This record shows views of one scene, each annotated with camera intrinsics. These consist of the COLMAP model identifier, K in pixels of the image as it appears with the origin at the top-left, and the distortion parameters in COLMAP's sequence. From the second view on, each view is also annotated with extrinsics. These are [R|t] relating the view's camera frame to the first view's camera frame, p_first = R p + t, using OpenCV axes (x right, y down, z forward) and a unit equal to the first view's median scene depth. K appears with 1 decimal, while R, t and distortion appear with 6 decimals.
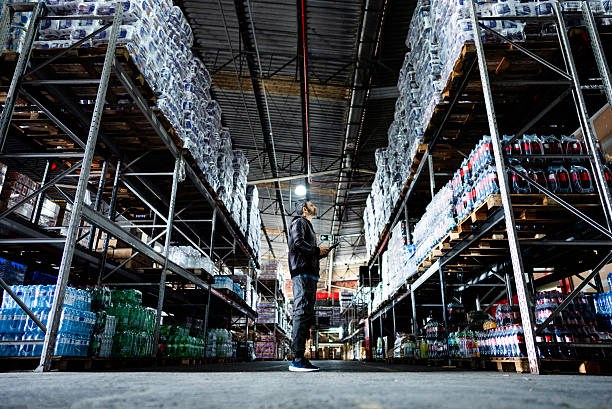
lens RADIAL K [[418.6, 0, 306.0], [0, 418.6, 204.5], [0, 0, 1]] dist [0.008650, 0.003627]
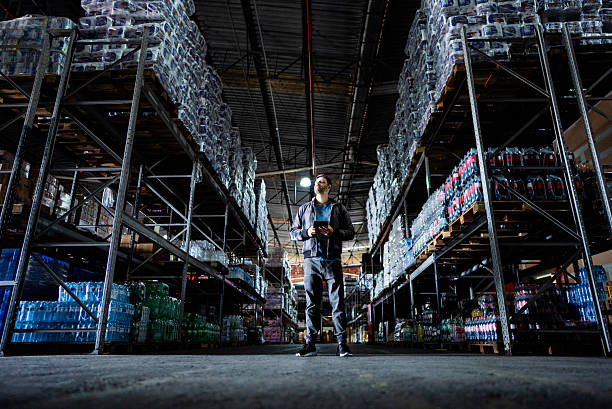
lens RADIAL K [[416.4, 0, 306.0], [0, 416.4, 204.5], [0, 0, 1]] dist [0.007391, 0.002935]
pose [[0.999952, -0.005525, -0.008111, -0.007579], [0.005803, 0.999385, 0.034588, -0.030368], [0.007915, -0.034634, 0.999369, -0.076127]]
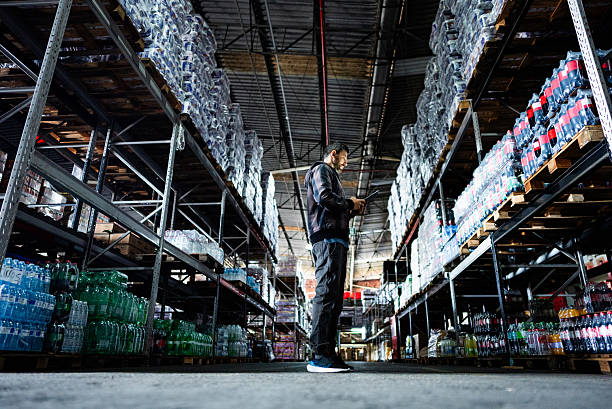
lens RADIAL K [[416.4, 0, 306.0], [0, 416.4, 204.5], [0, 0, 1]] dist [0.007391, 0.002935]
pose [[0.998788, -0.016448, -0.046398, -0.002178], [0.016201, 0.999853, -0.005699, 0.056010], [0.046484, 0.004941, 0.998907, 0.139615]]
